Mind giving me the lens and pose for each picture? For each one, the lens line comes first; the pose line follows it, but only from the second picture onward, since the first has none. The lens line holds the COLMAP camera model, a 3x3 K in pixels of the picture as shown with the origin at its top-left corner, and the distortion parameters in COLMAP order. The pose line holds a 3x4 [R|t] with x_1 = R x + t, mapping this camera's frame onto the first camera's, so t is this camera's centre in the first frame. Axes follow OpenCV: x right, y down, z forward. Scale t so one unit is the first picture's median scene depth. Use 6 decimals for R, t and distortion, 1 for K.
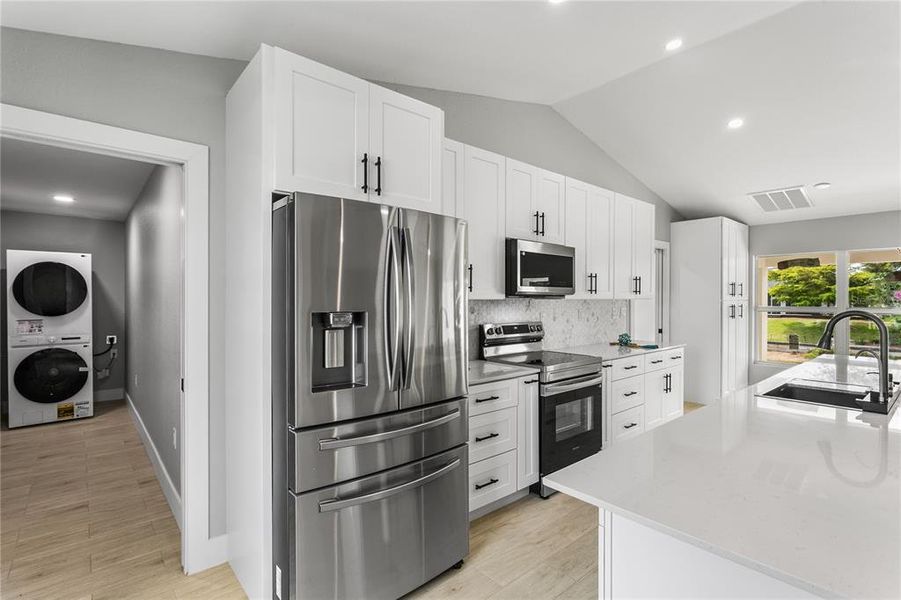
lens RADIAL K [[427.3, 0, 449.5], [0, 427.3, 296.0], [0, 0, 1]] dist [-0.005913, 0.001525]
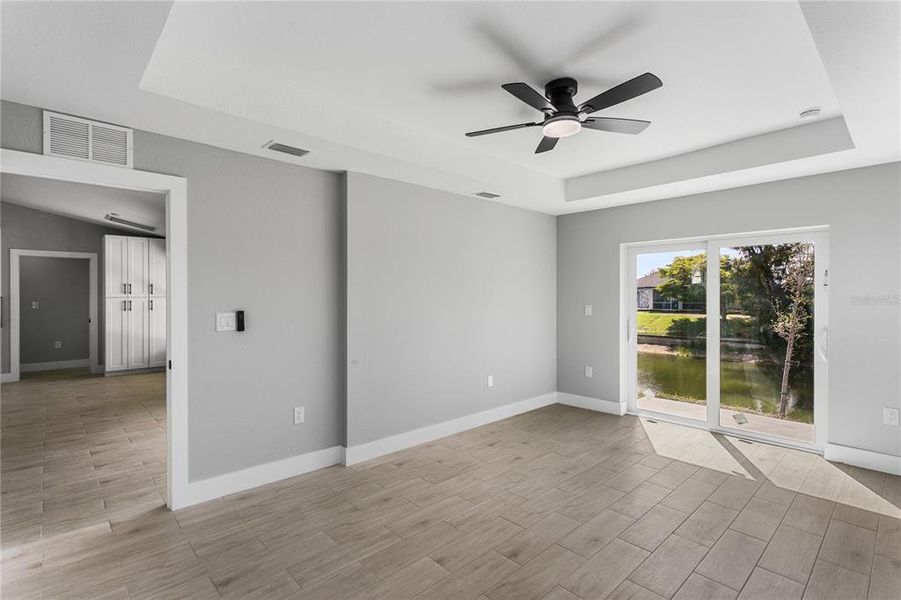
lens RADIAL K [[427.3, 0, 445.3], [0, 427.3, 299.5], [0, 0, 1]] dist [-0.005913, 0.001525]
pose [[0.998841, -0.000991, 0.048113, 1.946737], [0.000201, 0.999865, 0.016414, -0.005266], [-0.048123, -0.016386, 0.998707, -0.454277]]
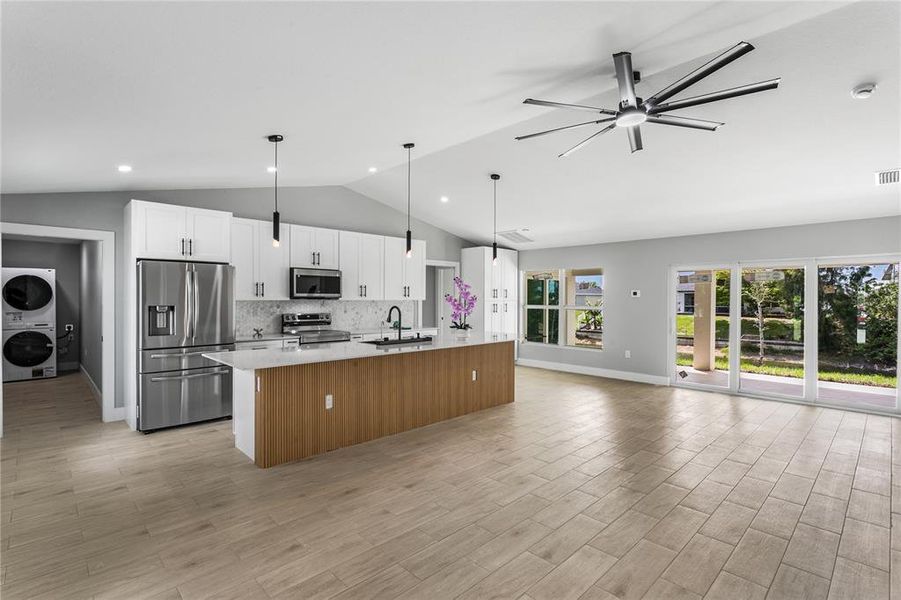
lens RADIAL K [[427.3, 0, 450.1], [0, 427.3, 295.9], [0, 0, 1]] dist [-0.005913, 0.001525]
pose [[0.998284, 0.002642, 0.058500, 0.505691], [-0.002772, 0.999994, 0.002153, -0.012206], [-0.058494, -0.002311, 0.998285, -0.635520]]
